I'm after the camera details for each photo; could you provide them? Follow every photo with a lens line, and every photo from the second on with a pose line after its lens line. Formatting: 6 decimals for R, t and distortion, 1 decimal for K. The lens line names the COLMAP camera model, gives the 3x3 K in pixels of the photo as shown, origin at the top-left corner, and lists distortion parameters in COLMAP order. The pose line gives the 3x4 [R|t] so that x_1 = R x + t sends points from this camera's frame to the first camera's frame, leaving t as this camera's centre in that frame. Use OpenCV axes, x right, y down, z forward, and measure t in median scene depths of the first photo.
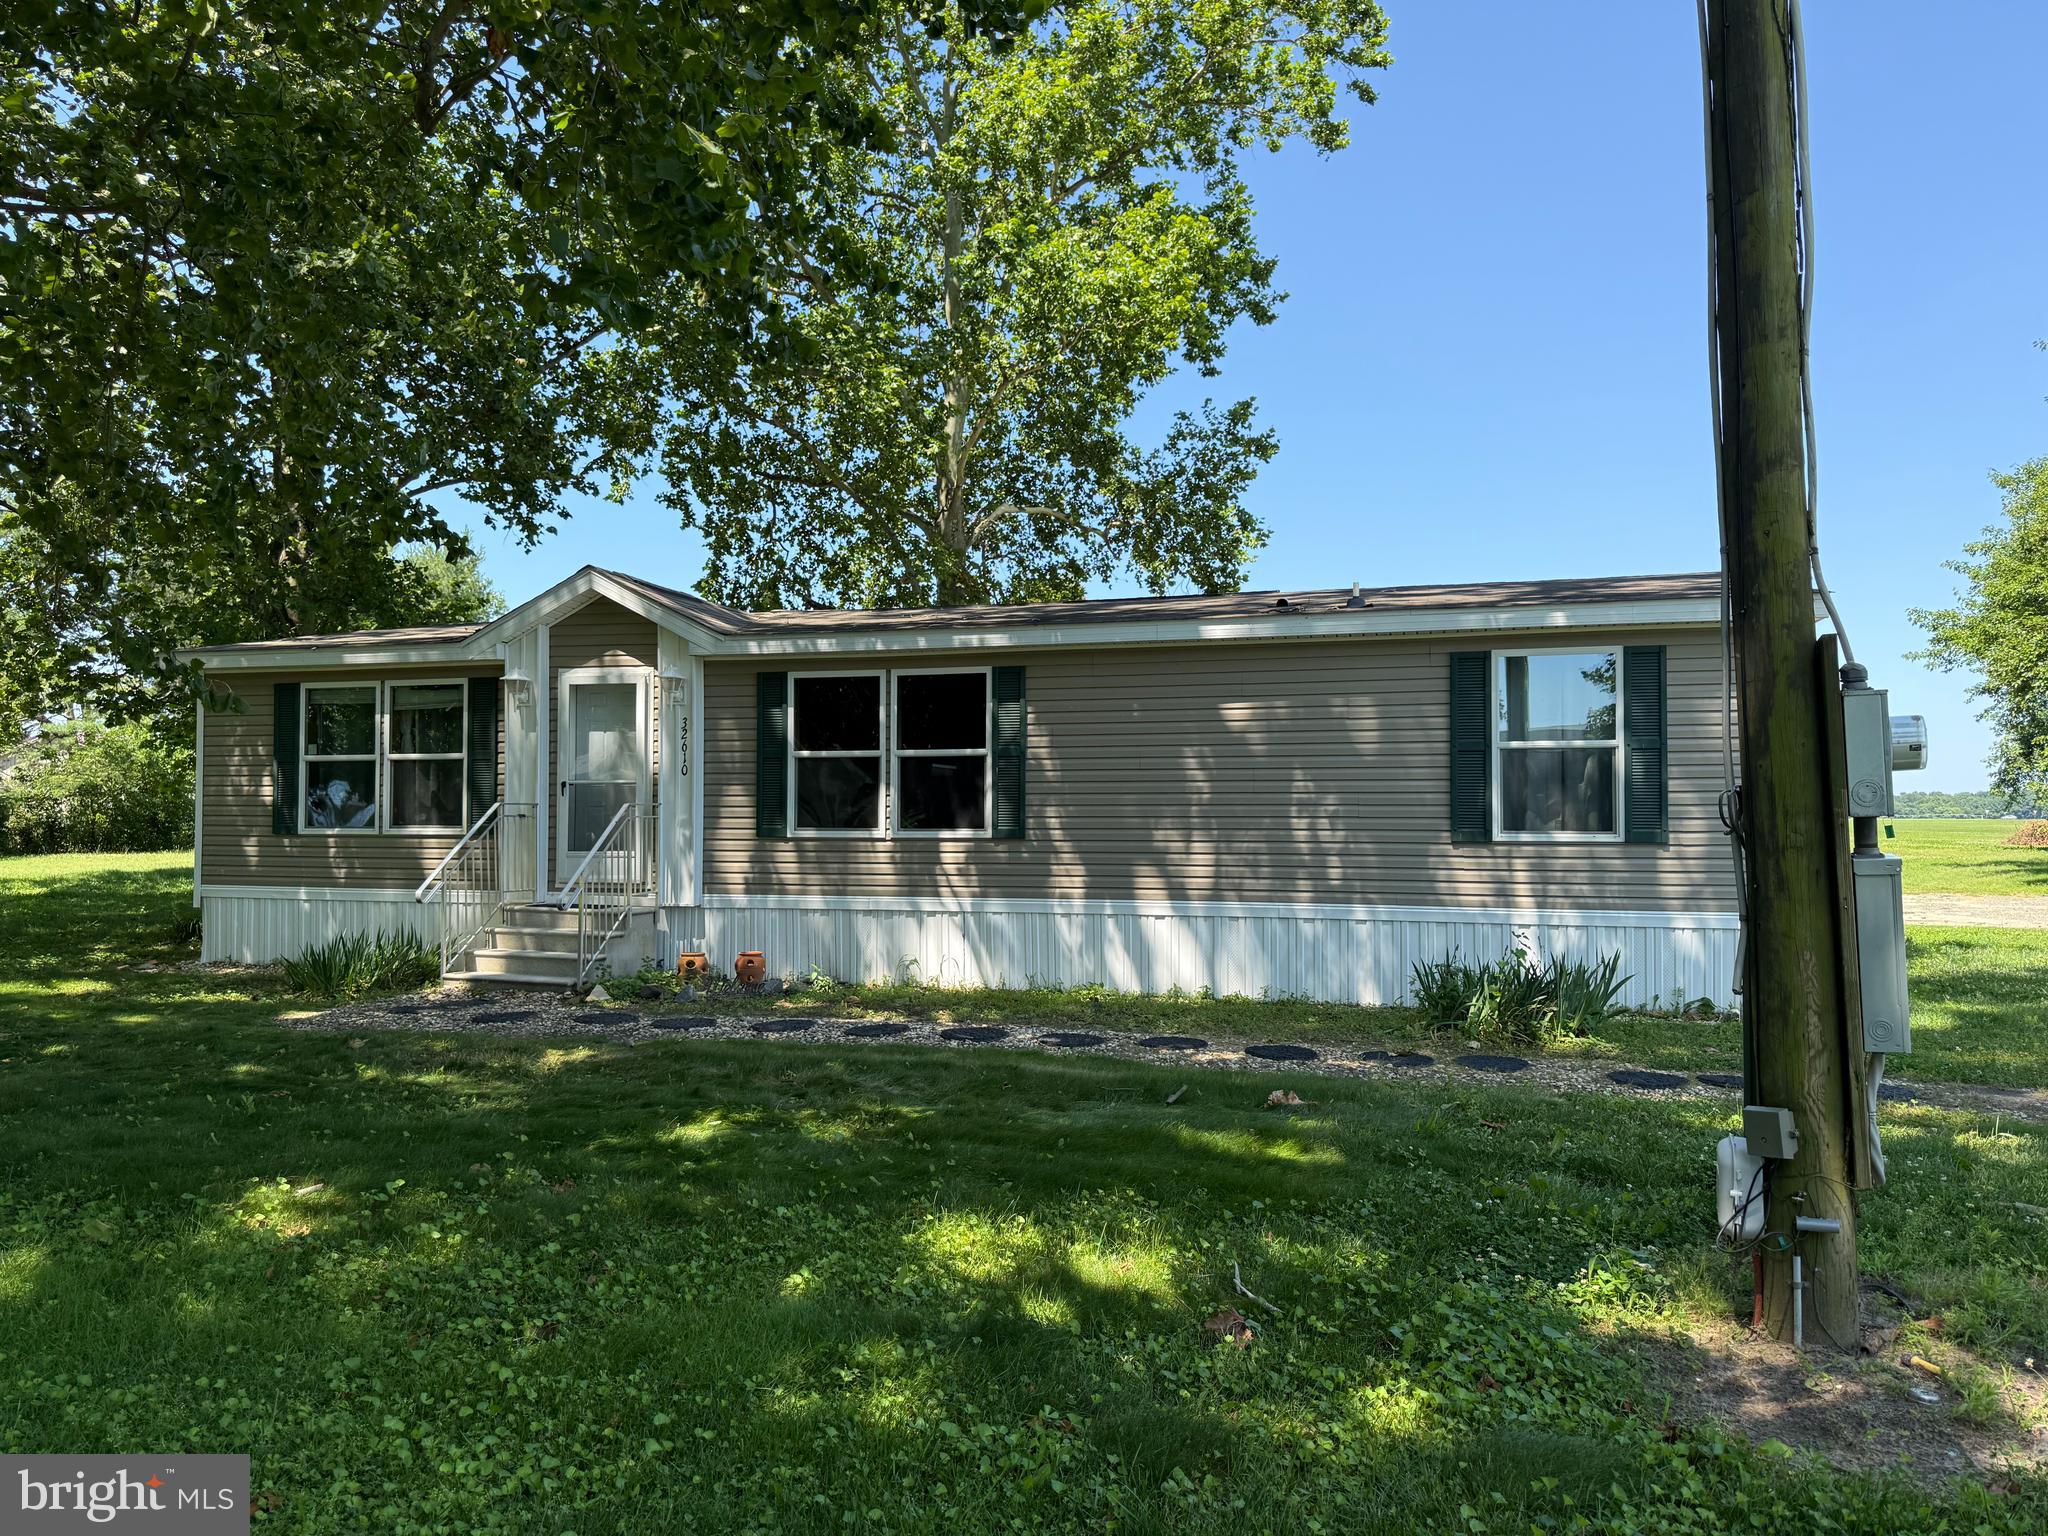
lens RADIAL K [[1436.8, 0, 1001.2], [0, 1436.8, 779.0], [0, 0, 1]] dist [0.041799, -0.042927]
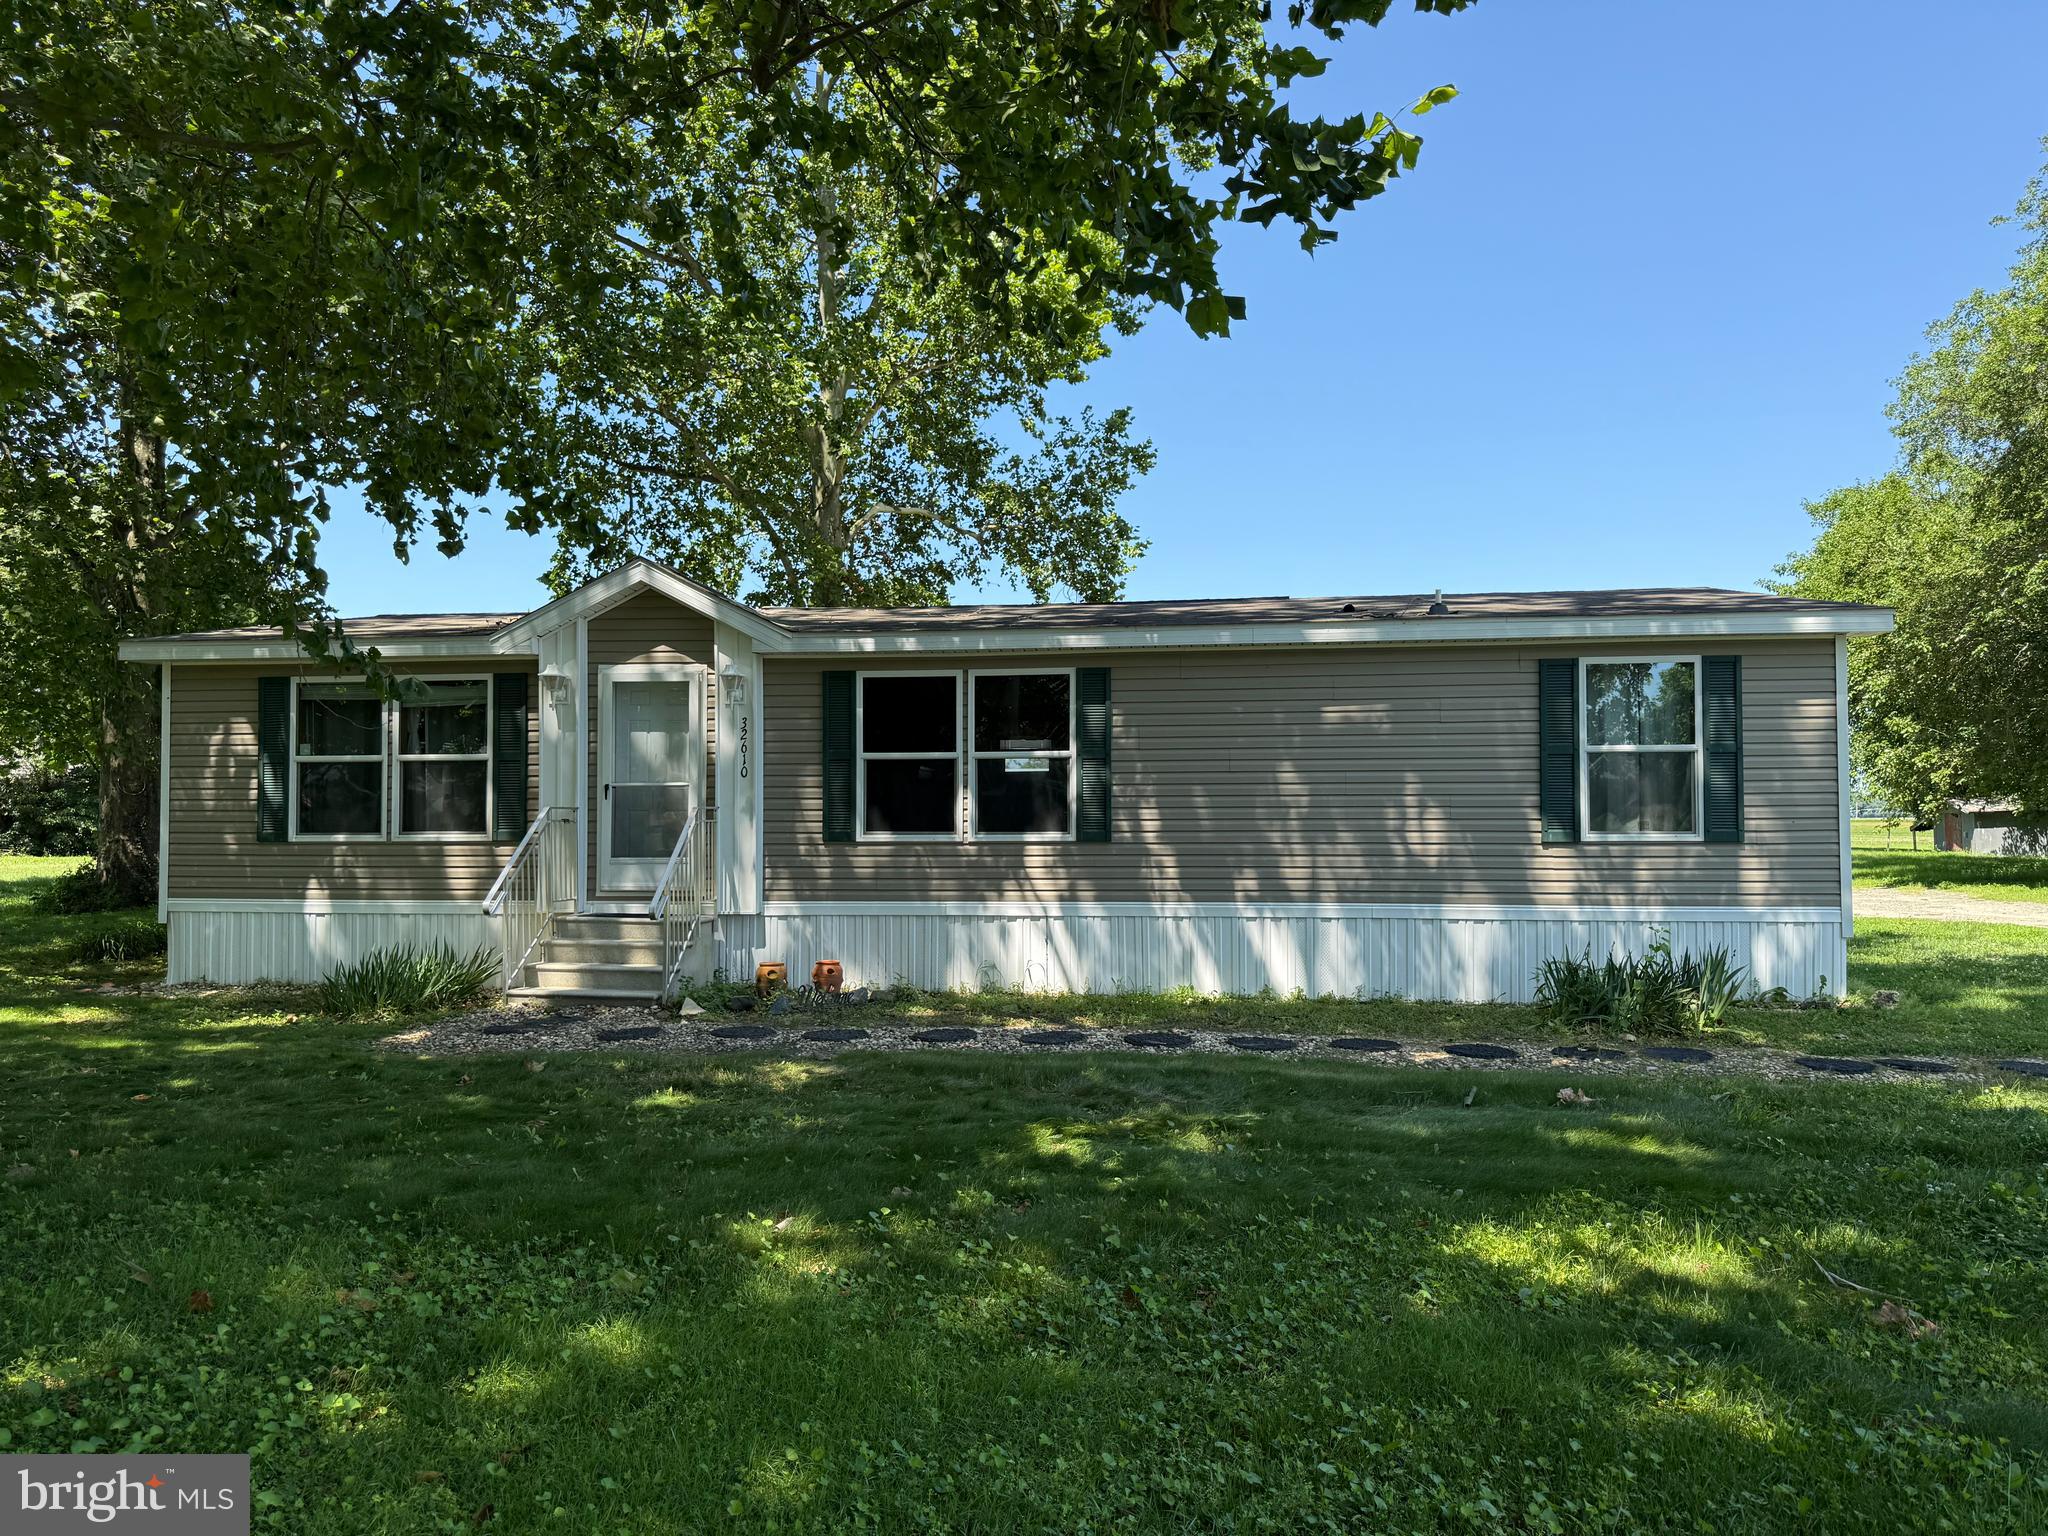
lens RADIAL K [[1436.8, 0, 1026.8], [0, 1436.8, 771.3], [0, 0, 1]] dist [0.041799, -0.042927]
pose [[0.987787, 0.001418, 0.155801, -0.180745], [-0.000349, 0.999976, -0.006890, -0.000085], [-0.155808, 0.006751, 0.987764, 0.026110]]
